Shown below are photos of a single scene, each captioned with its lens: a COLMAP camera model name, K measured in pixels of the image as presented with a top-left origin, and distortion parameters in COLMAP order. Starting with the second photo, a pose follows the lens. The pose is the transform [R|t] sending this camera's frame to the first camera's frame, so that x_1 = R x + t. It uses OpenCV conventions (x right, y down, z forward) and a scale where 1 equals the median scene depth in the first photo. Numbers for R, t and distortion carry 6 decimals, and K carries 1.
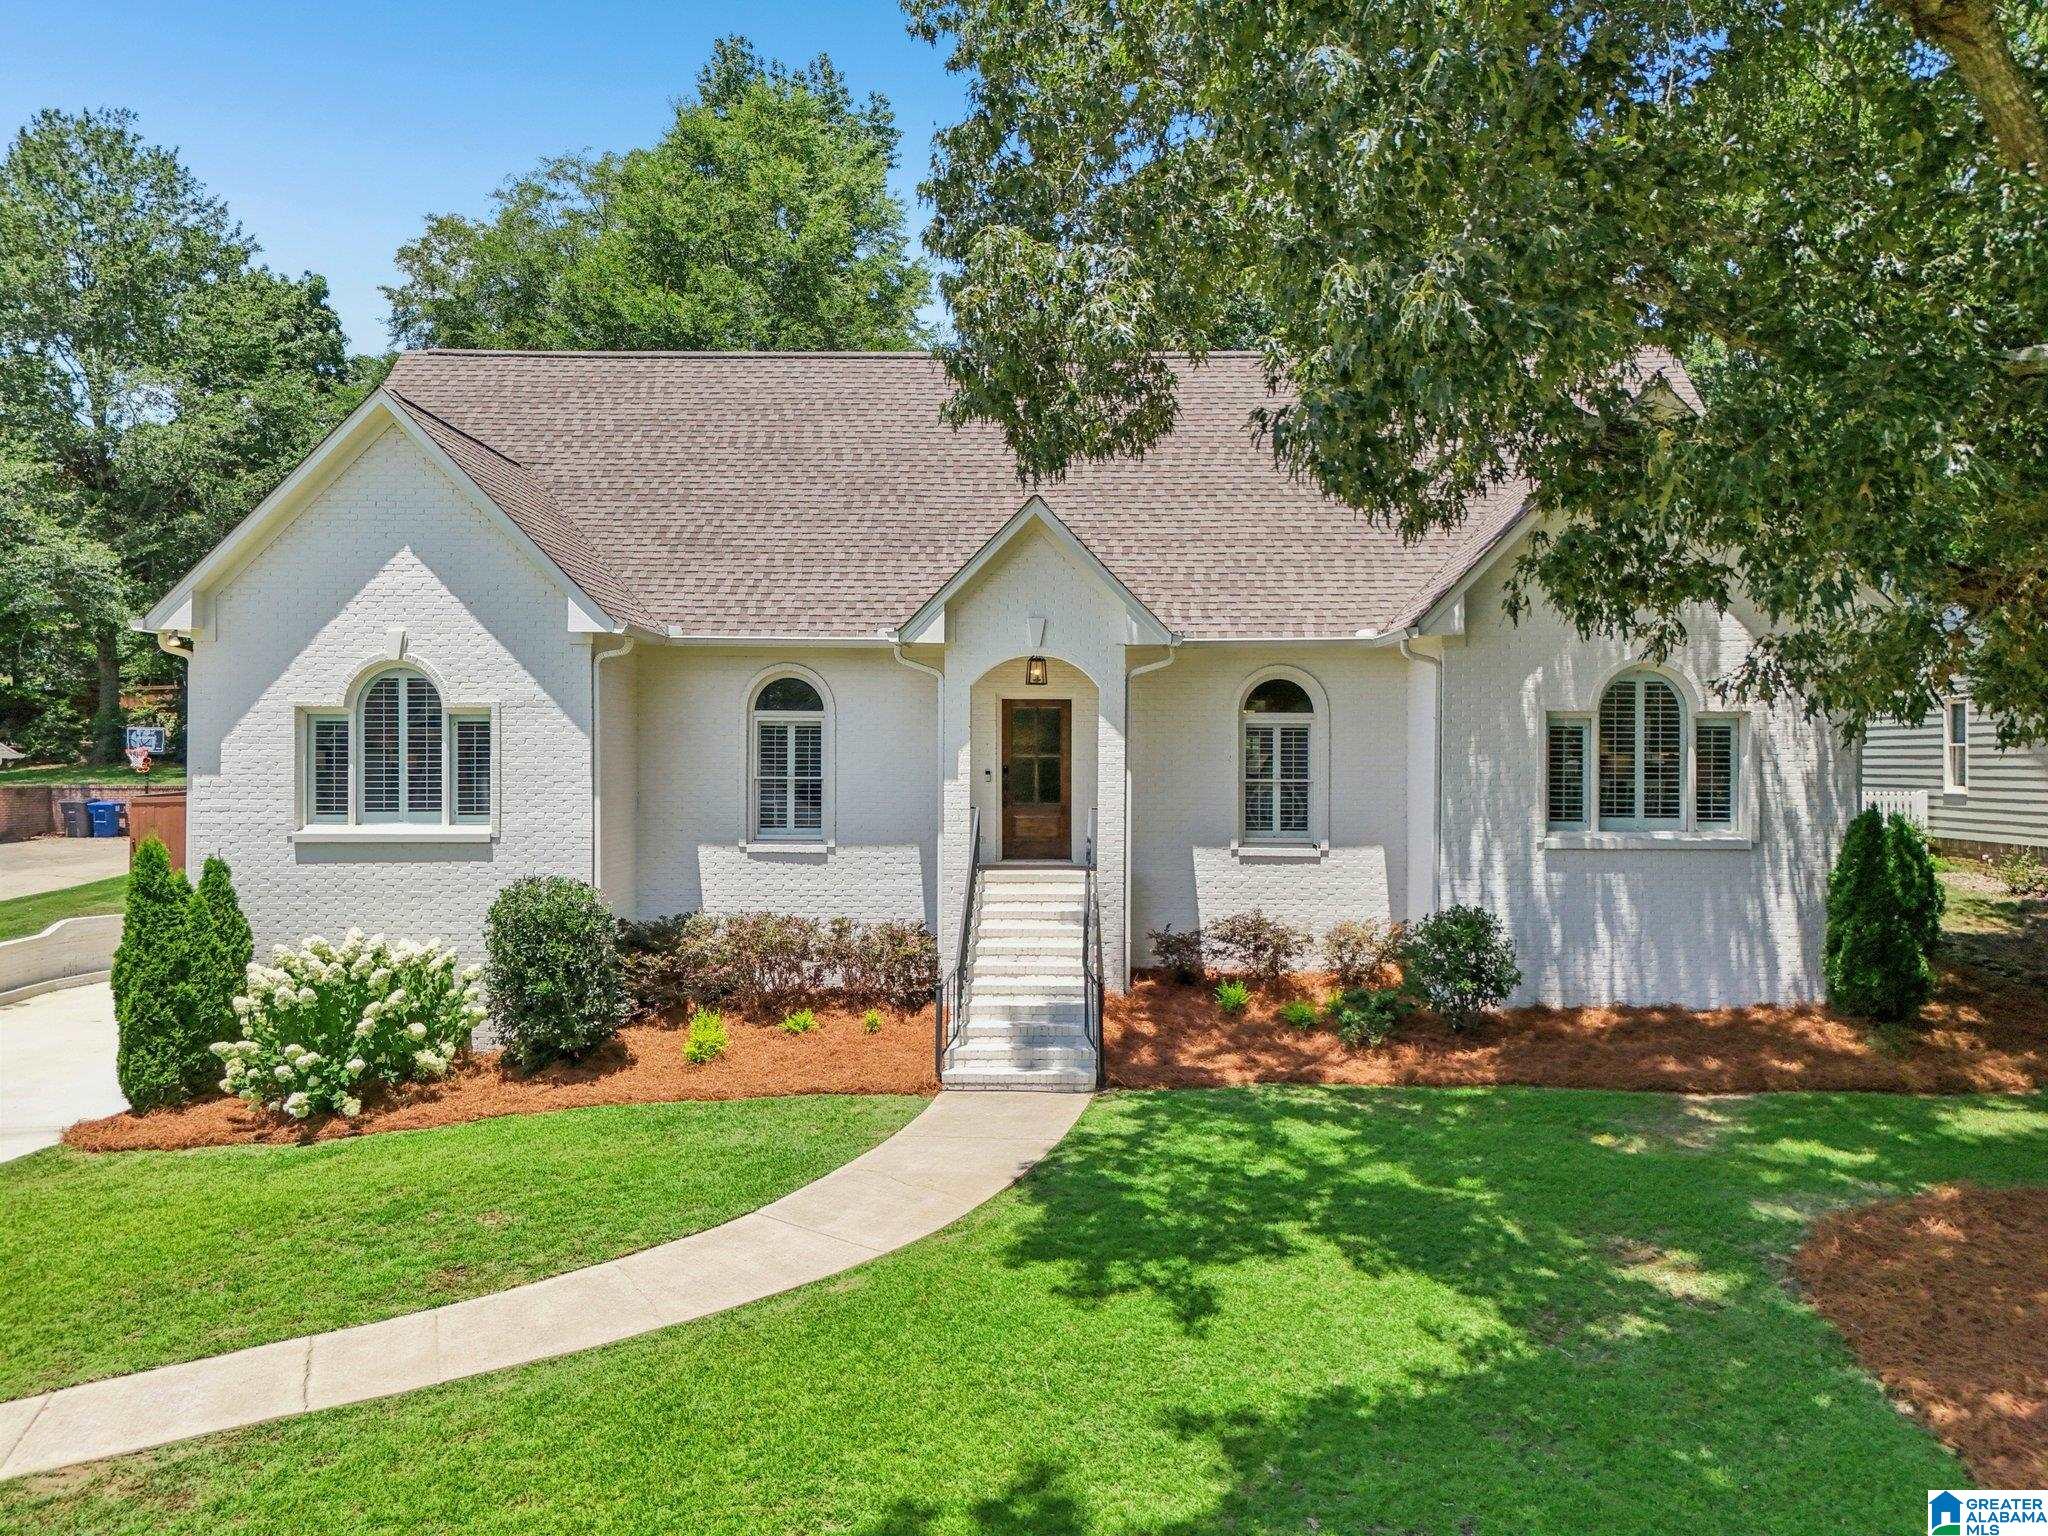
lens RADIAL K [[1519.7, 0, 1027.0], [0, 1519.7, 758.9], [0, 0, 1]] dist [0.063457, -0.049916]
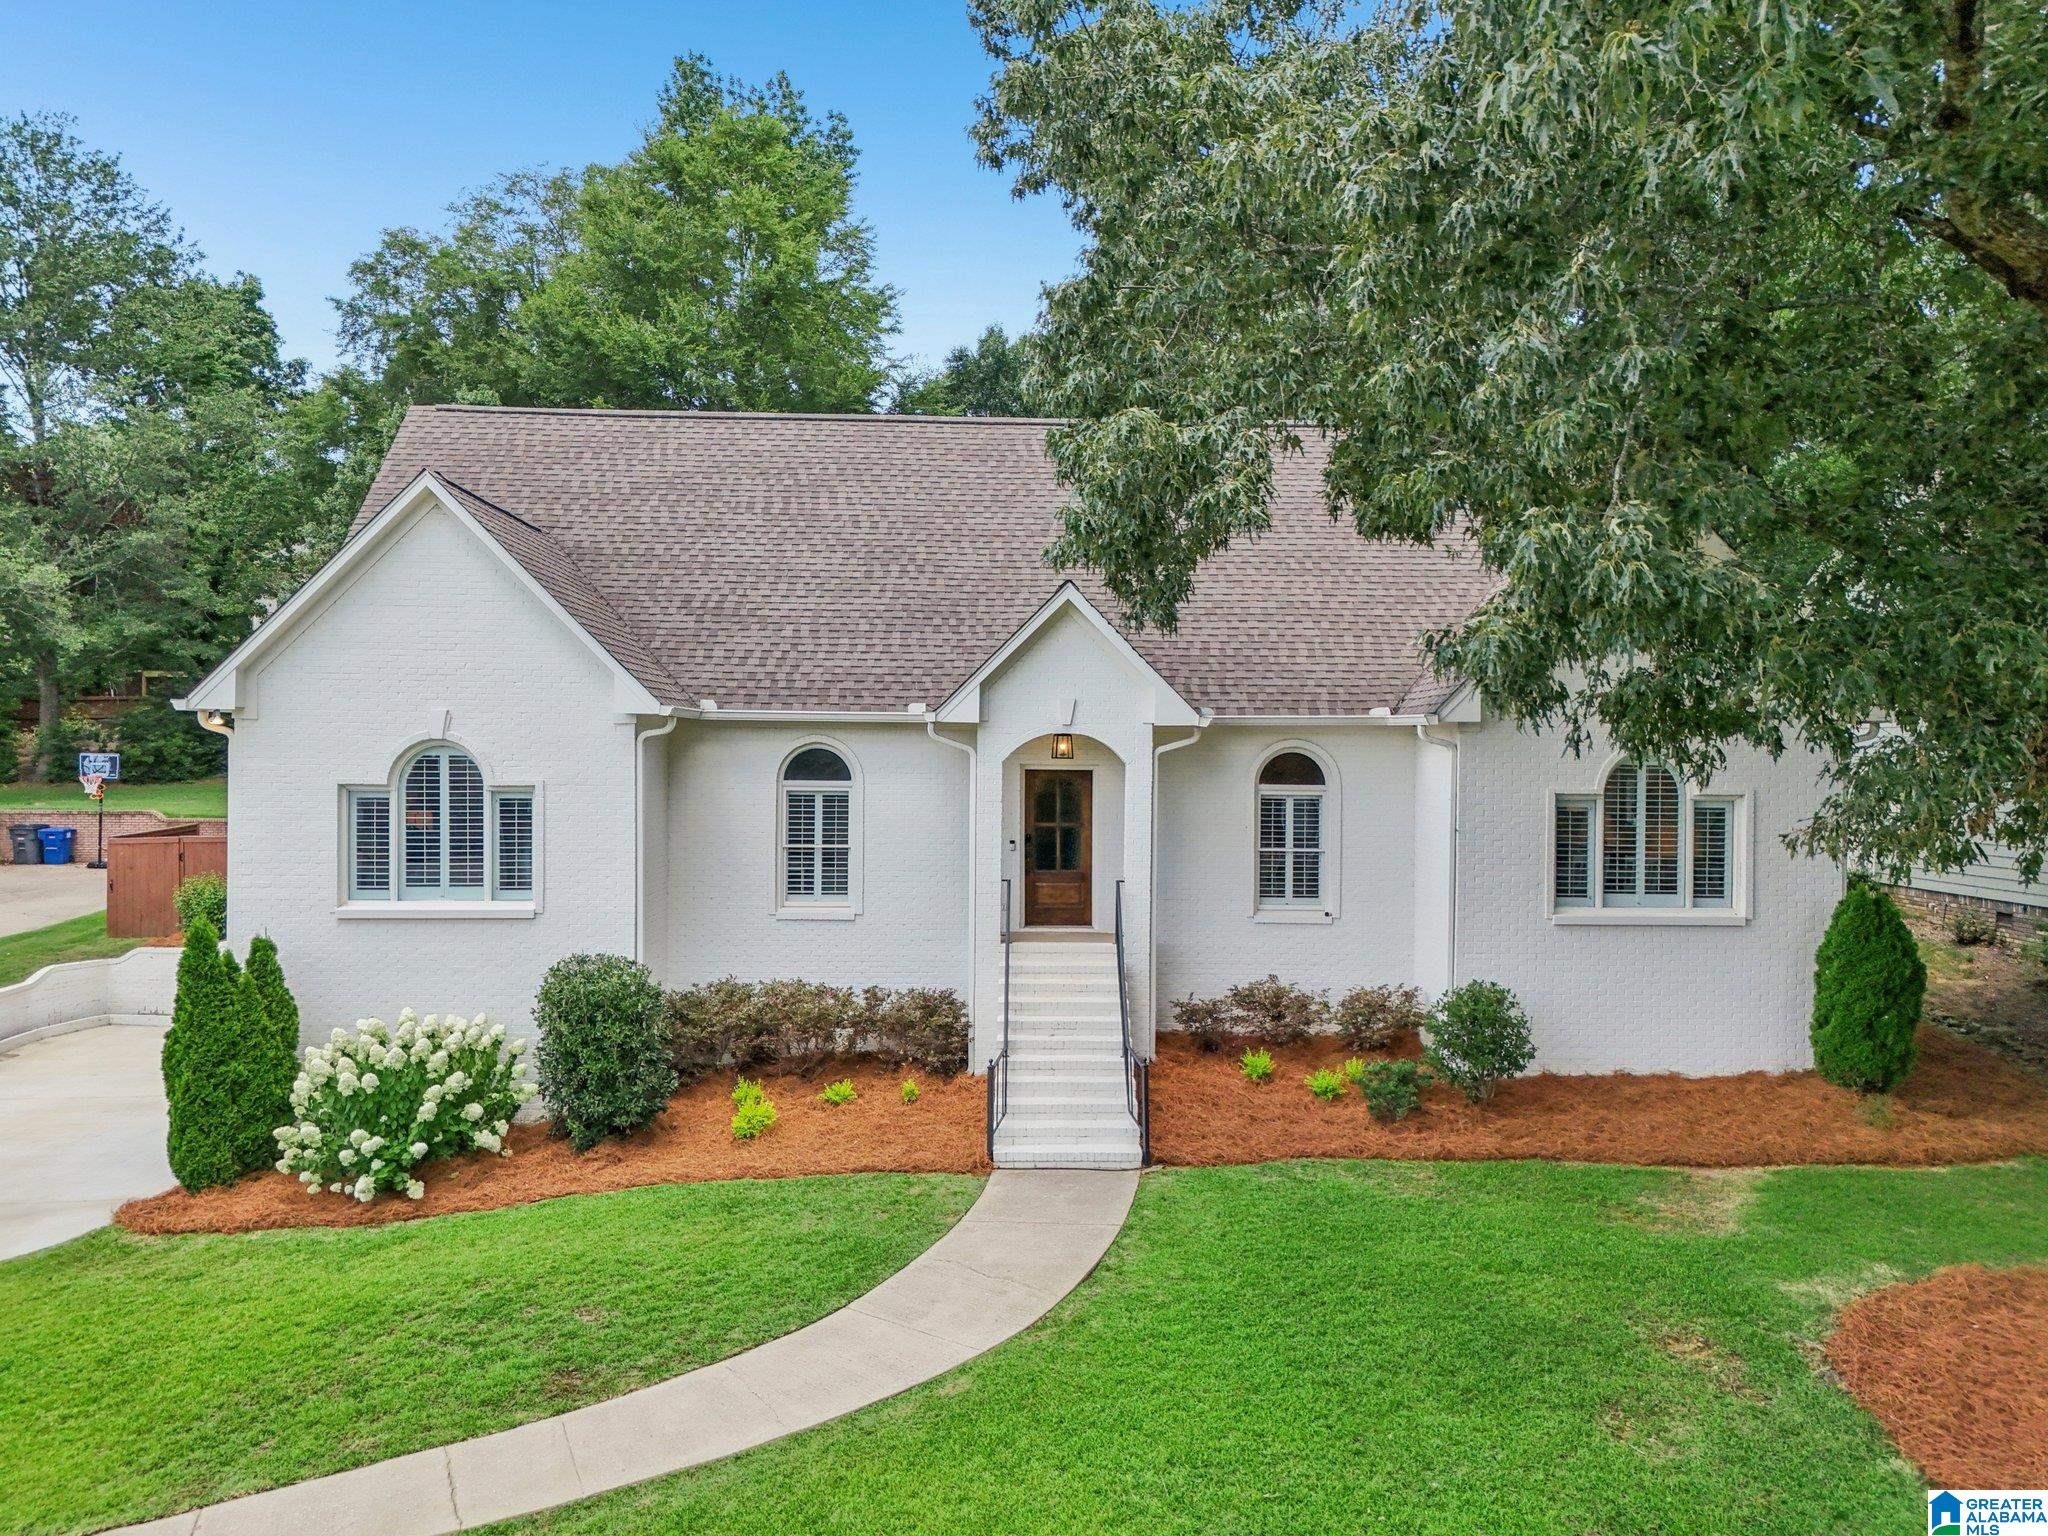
lens RADIAL K [[1520.4, 0, 1024.0], [0, 1520.4, 768.0], [0, 0, 1]] dist [0.061939, -0.048898]
pose [[0.998722, 0.003521, 0.050408, -0.077218], [-0.004070, 0.999933, 0.010791, -0.057881], [-0.050367, -0.010983, 0.998670, -0.031526]]
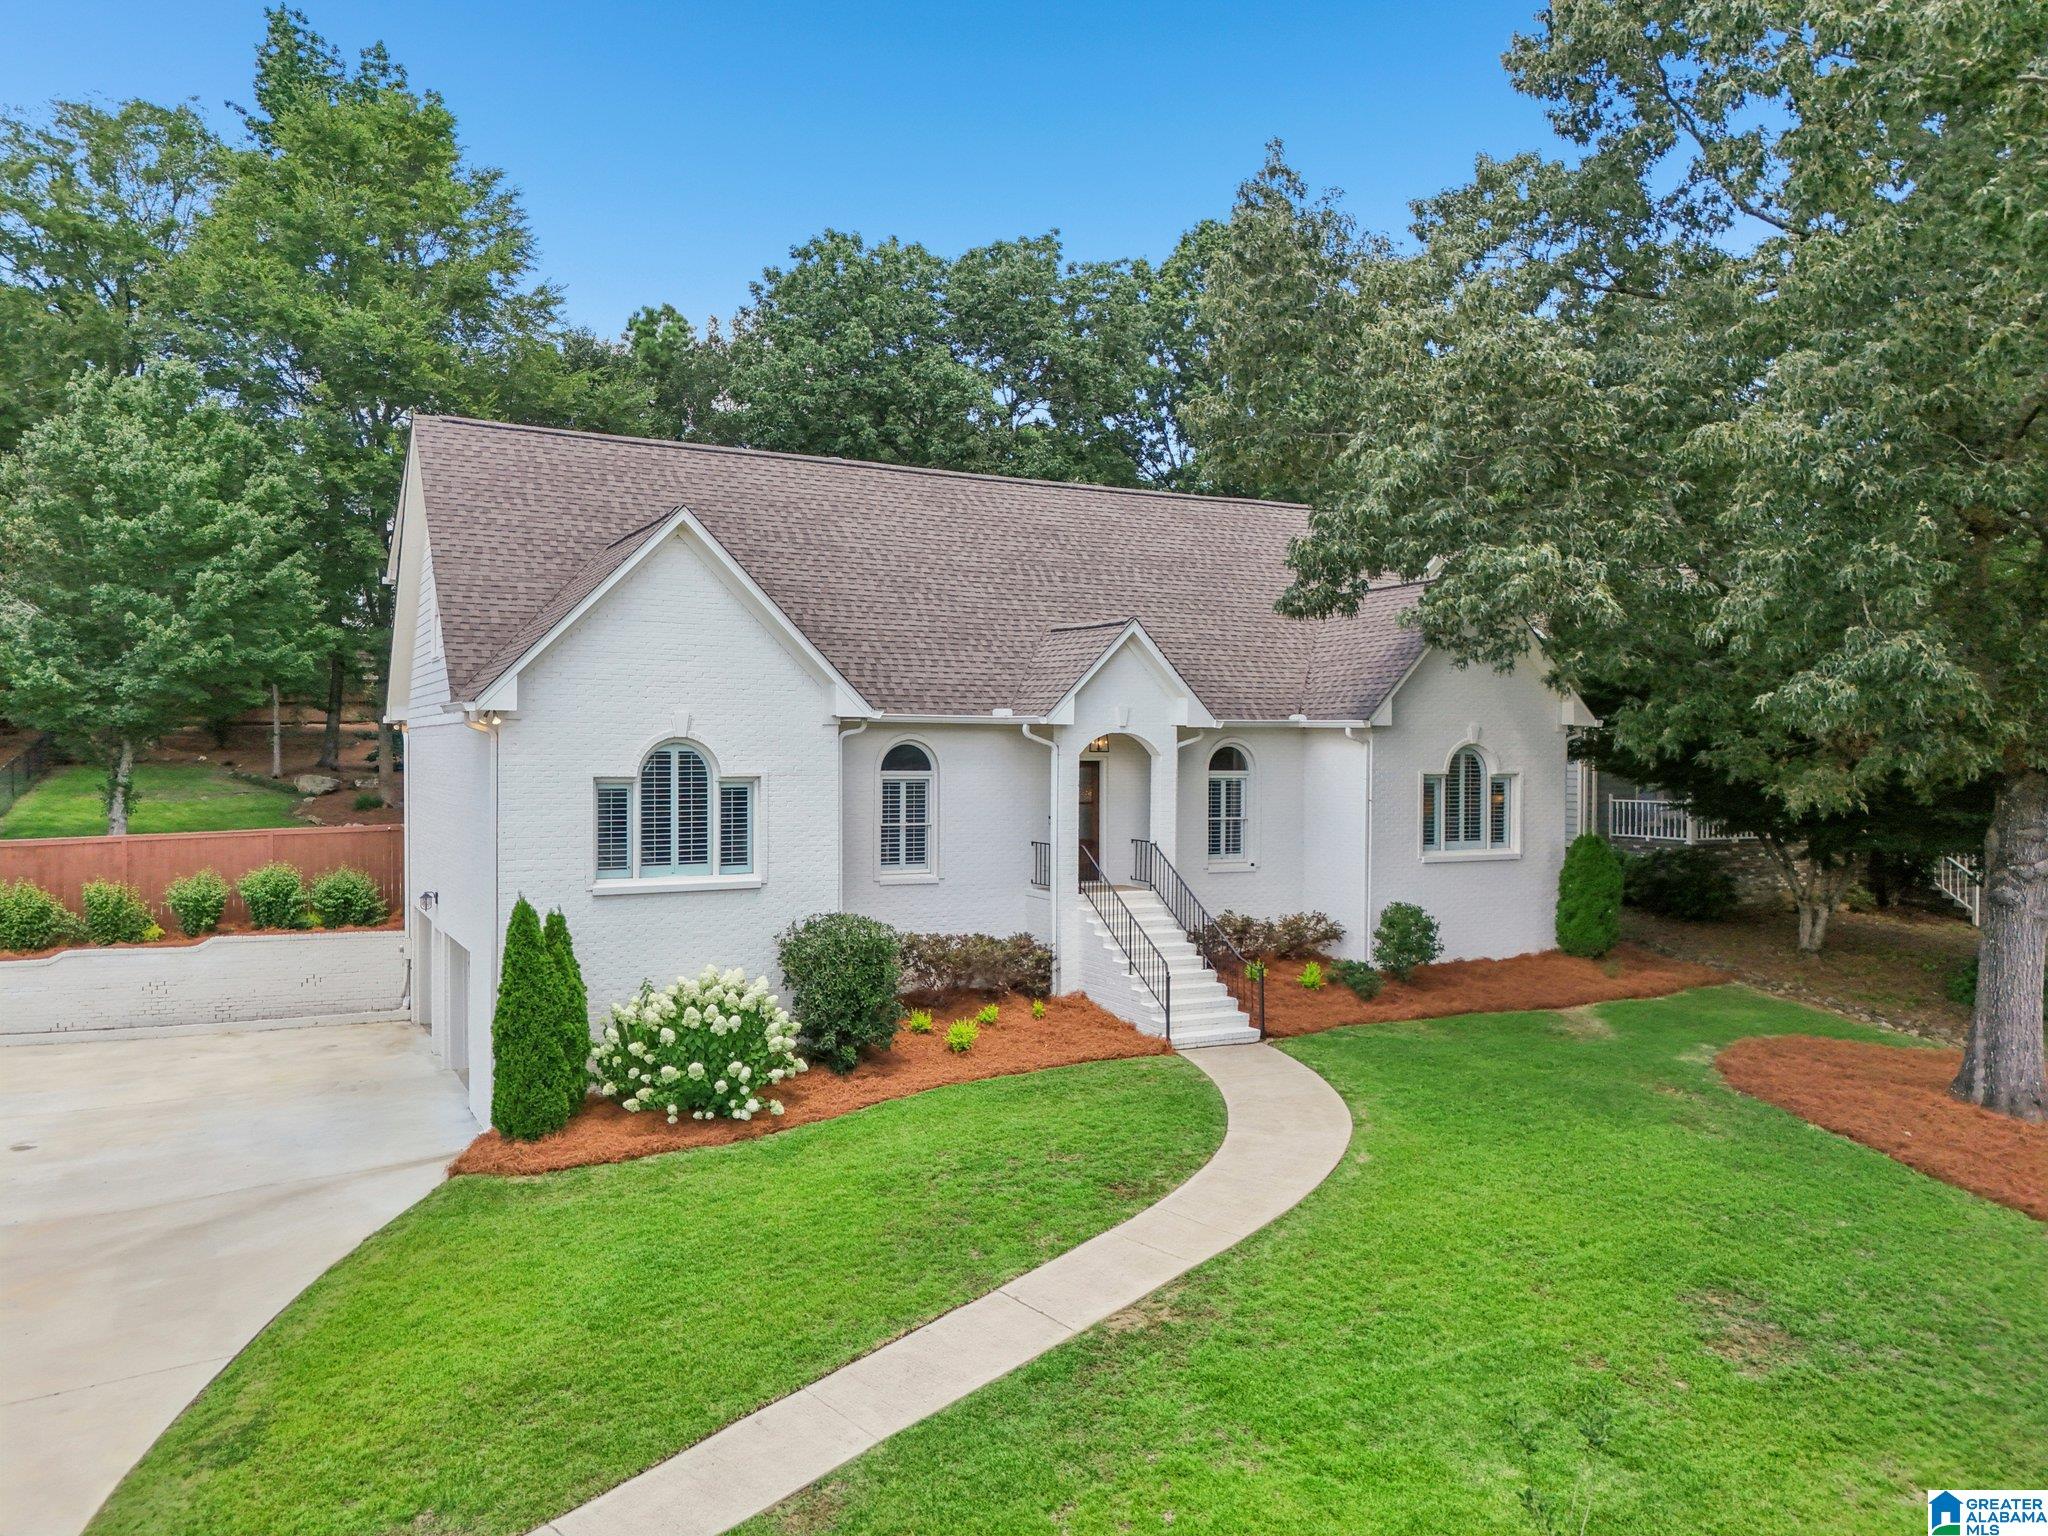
lens RADIAL K [[1508.1, 0, 1024.0], [0, 1508.1, 768.0], [0, 0, 1]] dist [0.068108, -0.062794]
pose [[0.874476, -0.005370, 0.485040, -0.750494], [-0.002122, 0.999887, 0.014896, -0.058737], [-0.485065, -0.014056, 0.874365, -0.144499]]
